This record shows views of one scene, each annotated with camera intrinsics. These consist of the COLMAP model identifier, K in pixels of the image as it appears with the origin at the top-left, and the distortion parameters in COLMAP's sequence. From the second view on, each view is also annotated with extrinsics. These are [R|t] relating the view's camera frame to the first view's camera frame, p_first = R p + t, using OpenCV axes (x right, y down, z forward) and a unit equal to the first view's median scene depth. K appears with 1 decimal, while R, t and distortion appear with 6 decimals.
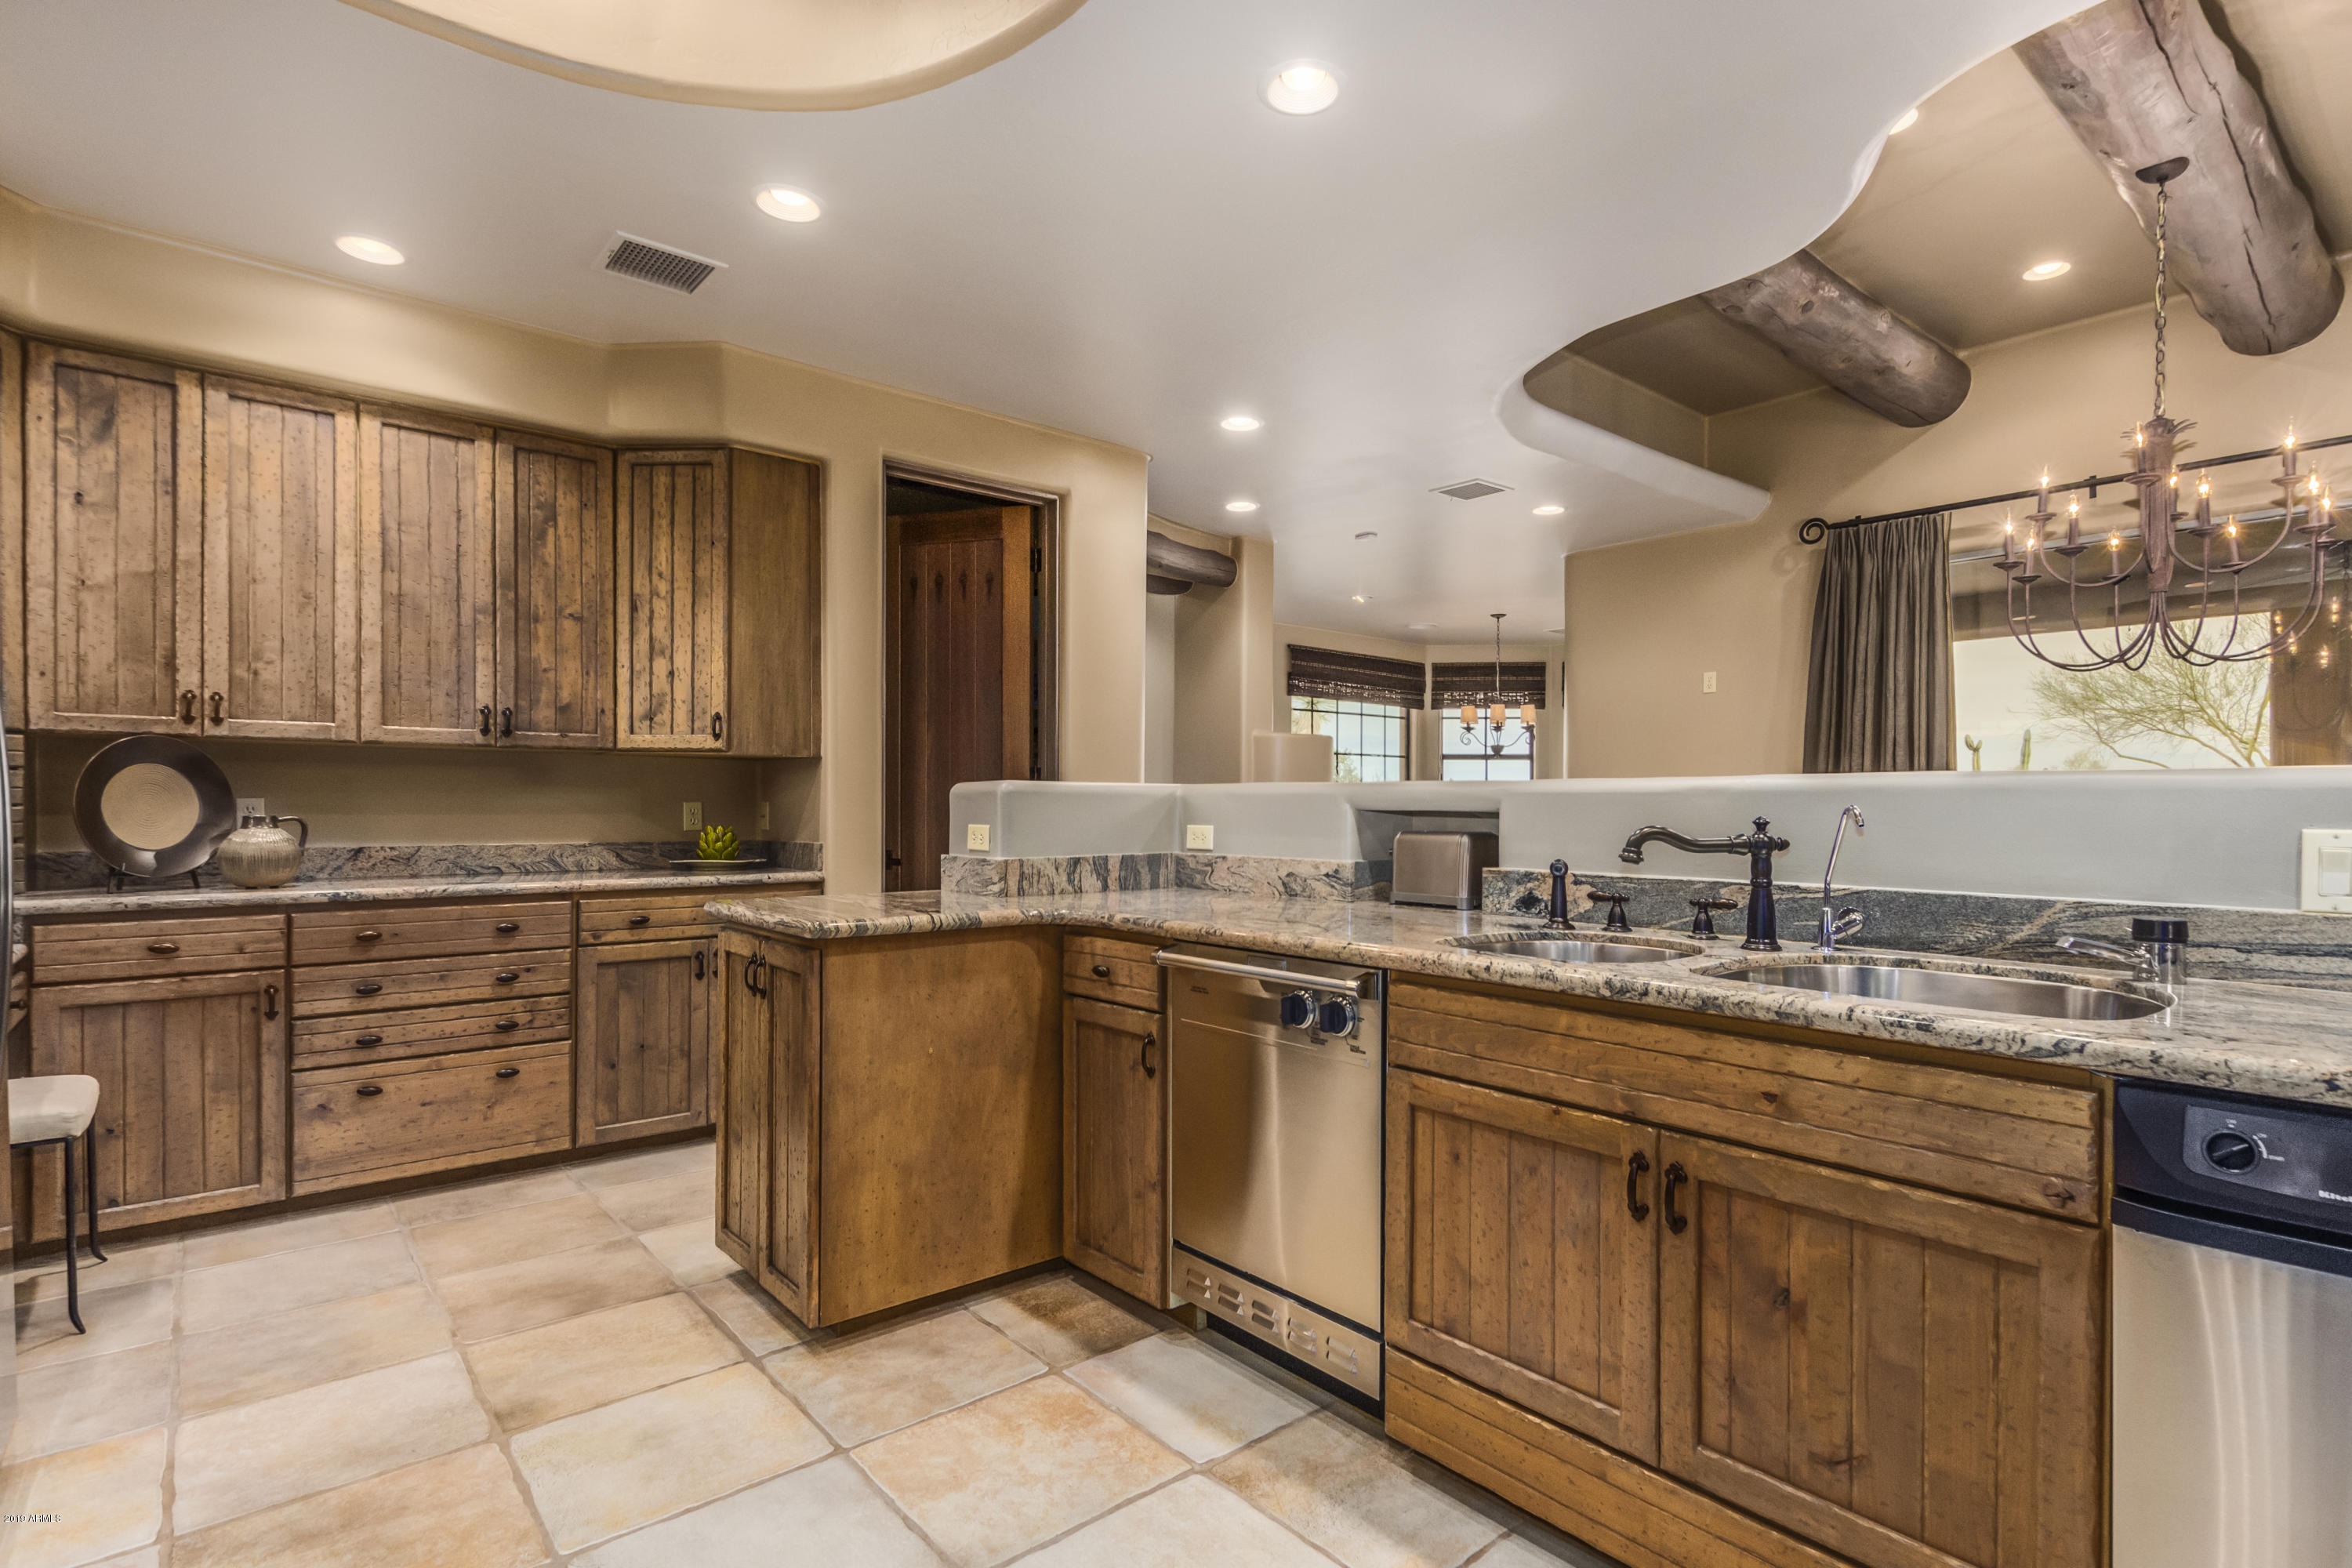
lens RADIAL K [[1156.3, 0, 1177.5], [0, 1156.3, 815.6], [0, 0, 1]] dist [0.013877, -0.000852]
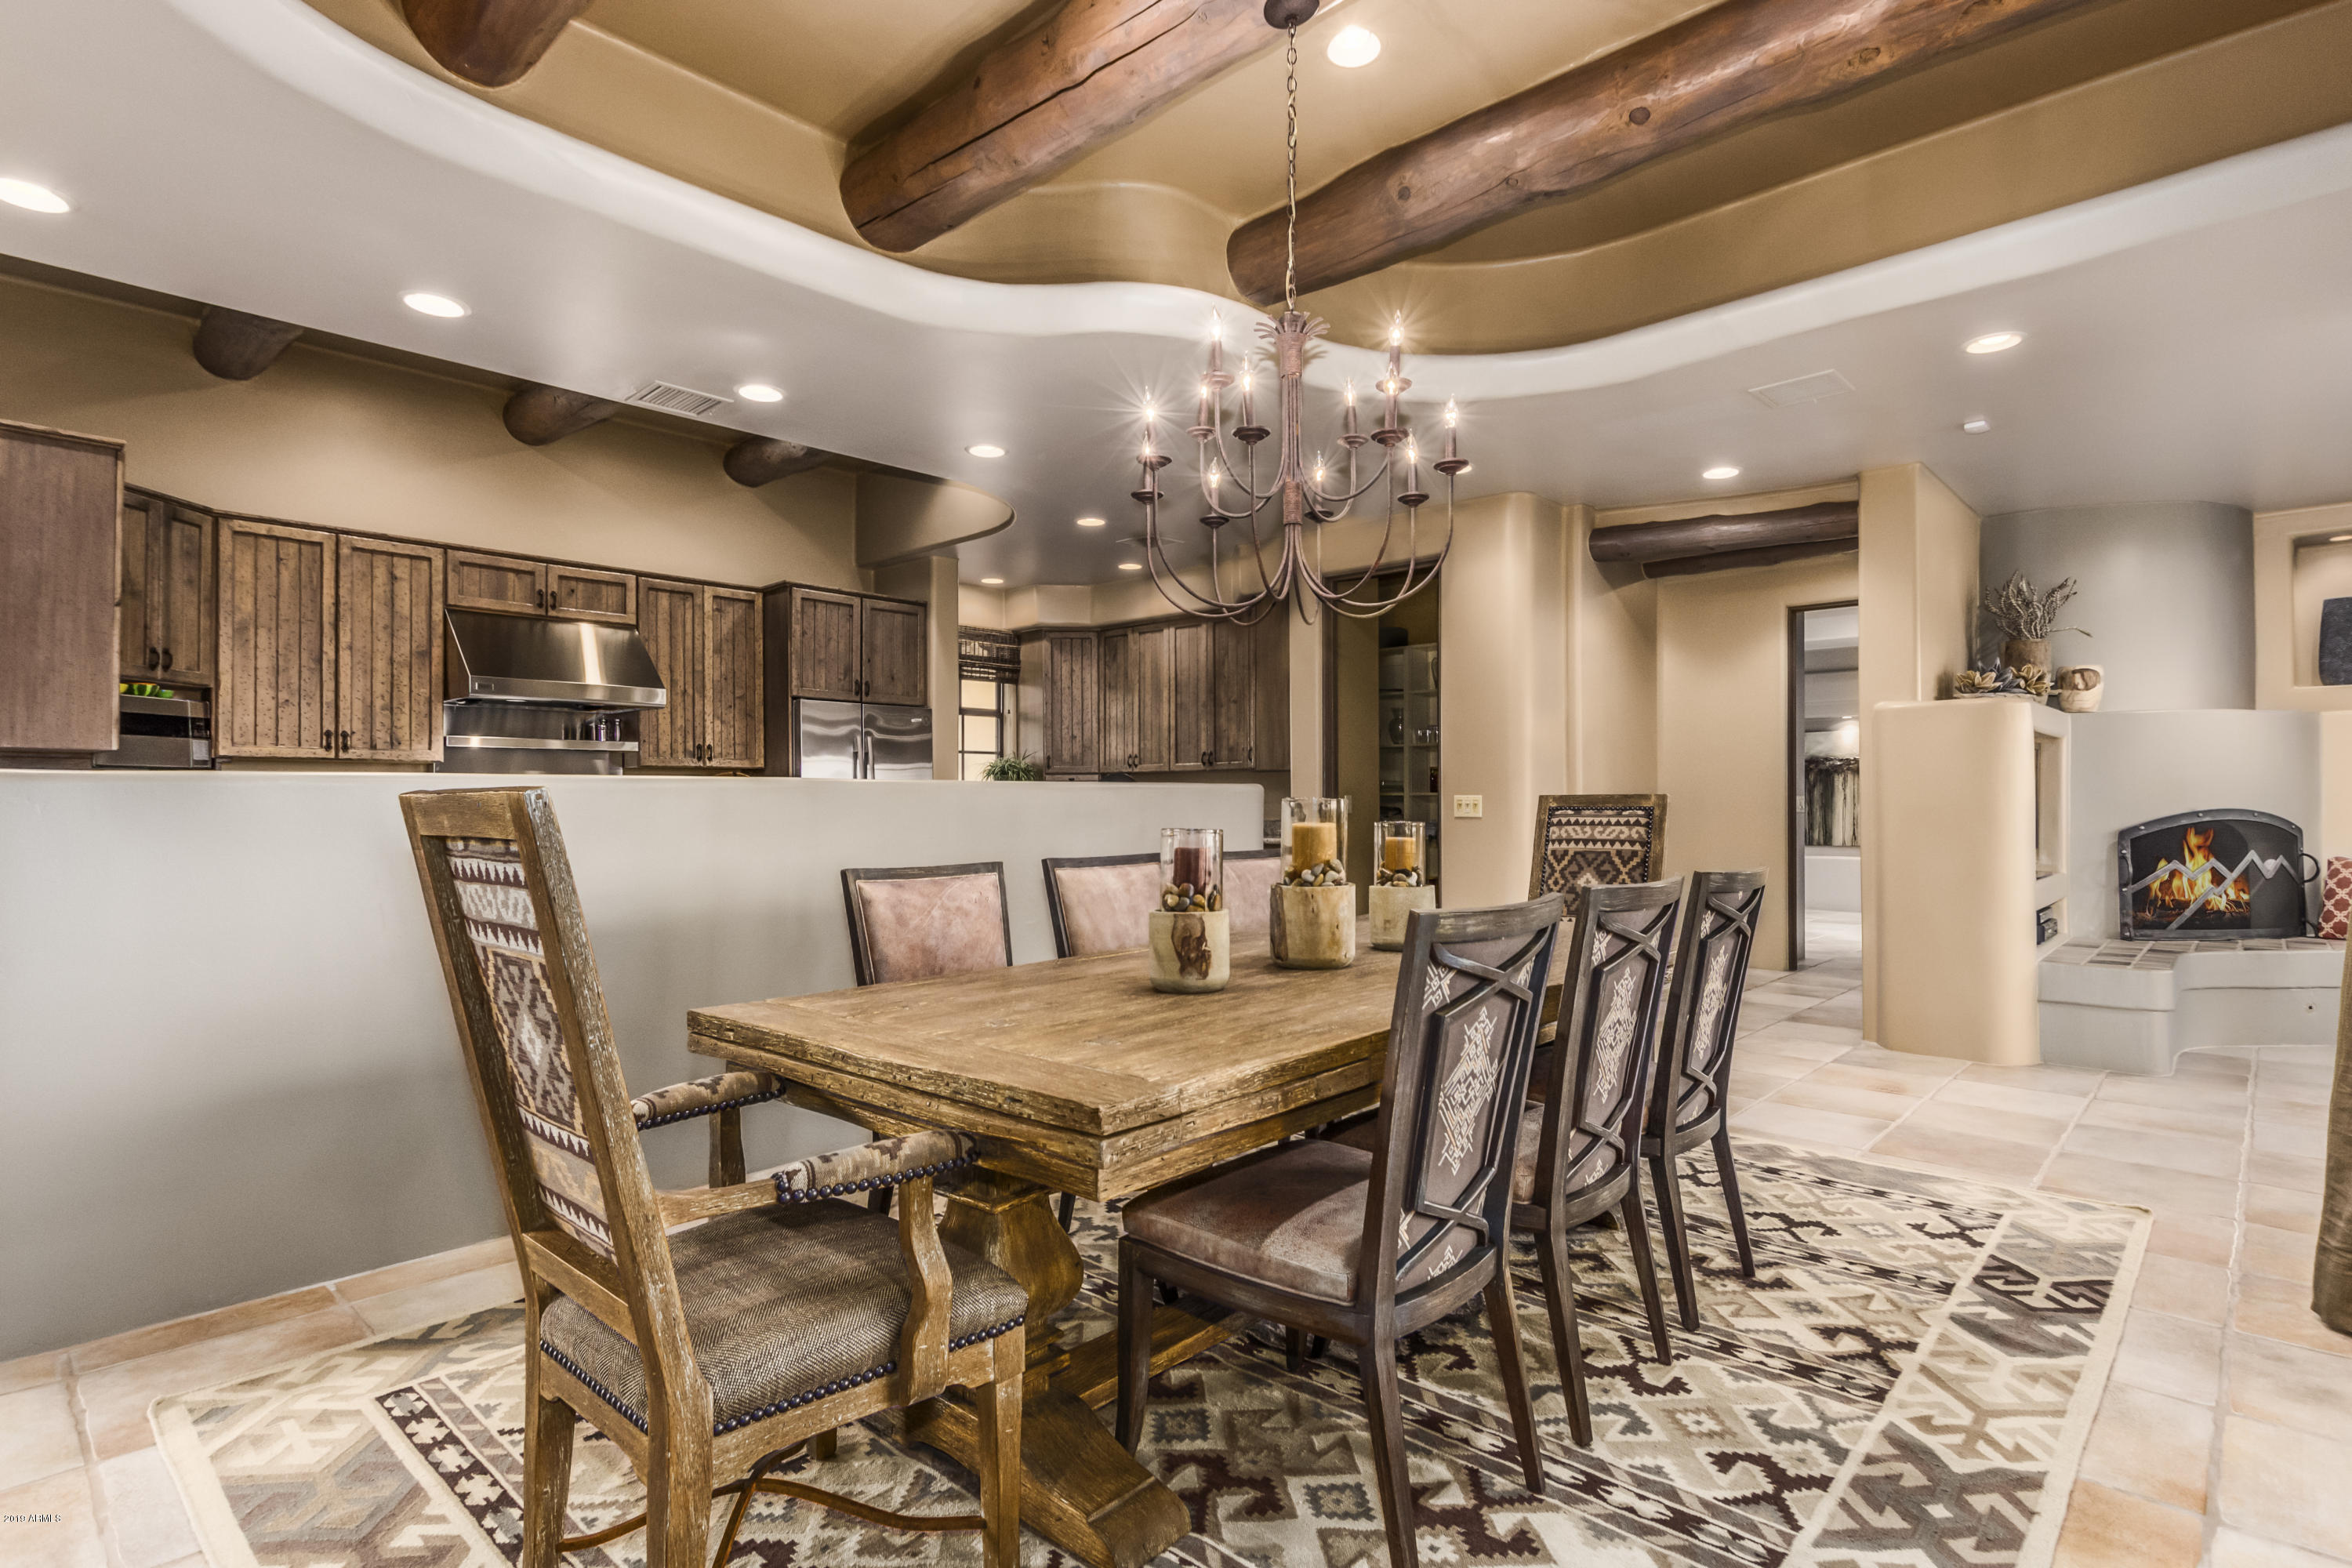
lens RADIAL K [[1163.2, 0, 1203.3], [0, 1163.2, 785.5], [0, 0, 1]] dist [0.026473, -0.011840]
pose [[0.138906, -0.016596, -0.990166, 1.561648], [-0.003109, 0.999847, -0.017194, 0.001847], [0.990301, 0.005467, 0.138834, 0.768267]]
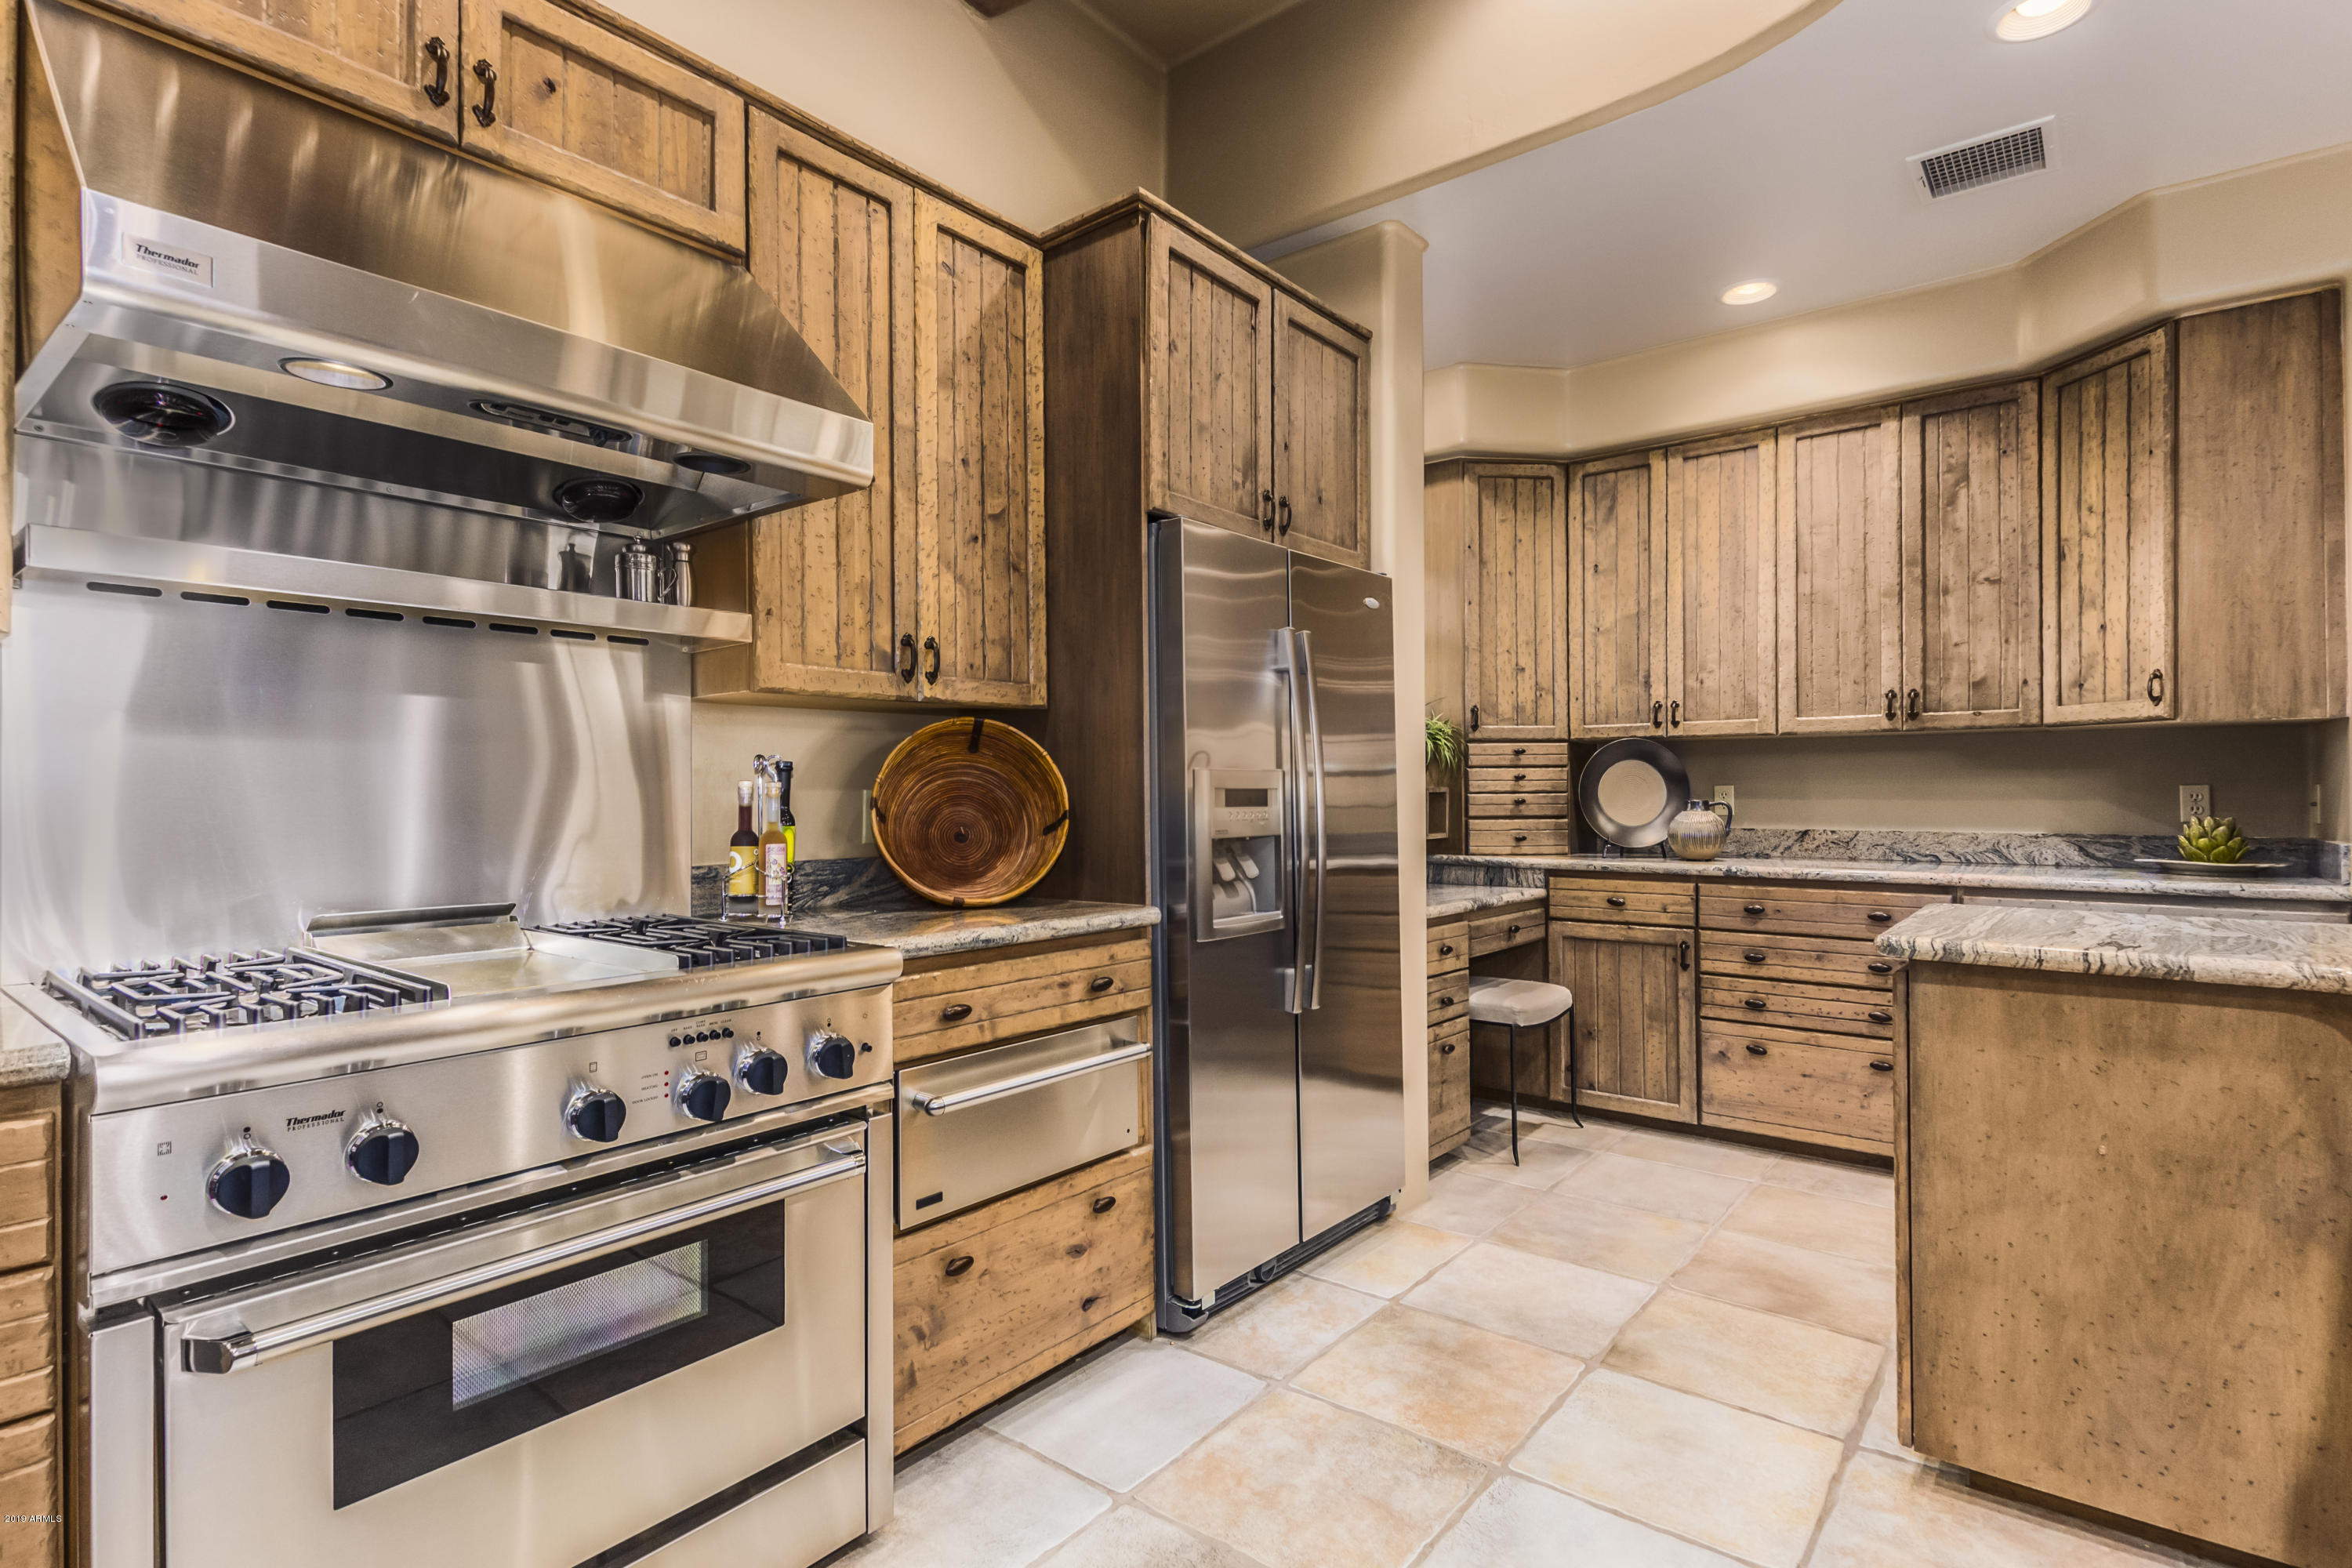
lens RADIAL K [[1135.5, 0, 1207.1], [0, 1135.5, 791.1], [0, 0, 1]] dist [0.011713, -0.000794]
pose [[0.208177, -0.004092, -0.978083, 0.245510], [-0.003708, 0.999981, -0.004973, -0.001778], [0.978084, 0.004662, 0.208158, 0.252342]]
